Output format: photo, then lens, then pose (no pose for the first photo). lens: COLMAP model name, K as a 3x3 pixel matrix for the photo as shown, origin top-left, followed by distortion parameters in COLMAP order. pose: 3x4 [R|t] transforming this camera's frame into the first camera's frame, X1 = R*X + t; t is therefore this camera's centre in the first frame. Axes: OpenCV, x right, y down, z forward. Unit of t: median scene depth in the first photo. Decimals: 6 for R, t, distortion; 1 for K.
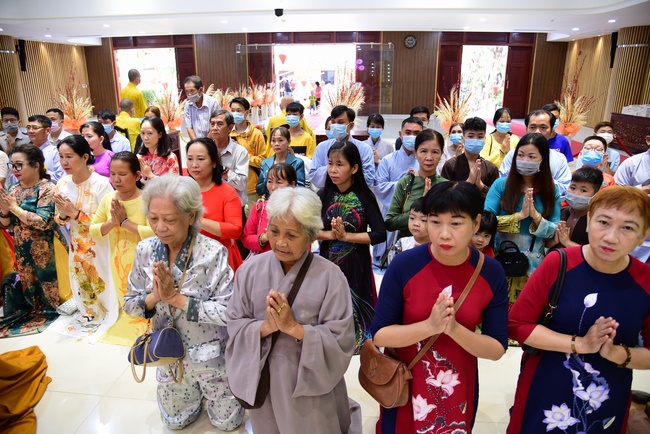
lens RADIAL K [[443.9, 0, 322.1], [0, 443.9, 223.5], [0, 0, 1]] dist [-0.108691, 0.056211]
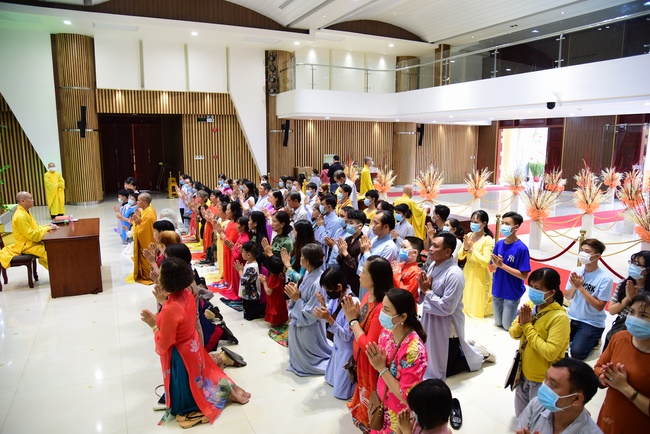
lens RADIAL K [[443.9, 0, 327.2], [0, 443.9, 219.1], [0, 0, 1]] dist [-0.108691, 0.056211]
pose [[0.535714, 0.140181, -0.832682, 0.338883], [-0.277609, 0.960546, -0.016895, 0.000545], [0.797461, 0.240211, 0.553494, -0.026095]]
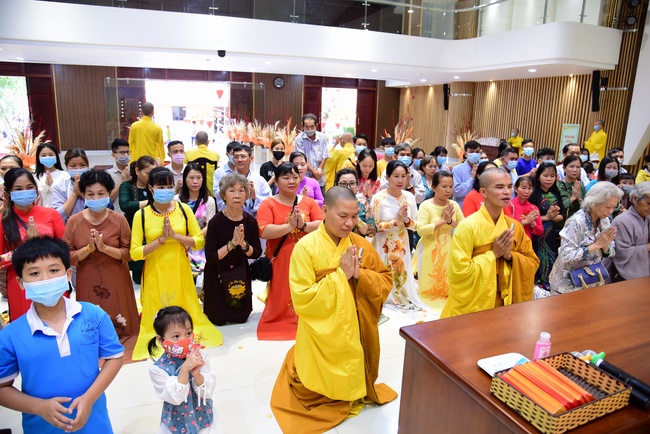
lens RADIAL K [[443.9, 0, 323.1], [0, 443.9, 219.5], [0, 0, 1]] dist [-0.108691, 0.056211]
pose [[0.889437, -0.080942, 0.449833, -0.228212], [0.118757, 0.991318, -0.056438, 0.003625], [-0.441359, 0.103619, 0.891328, -0.011349]]
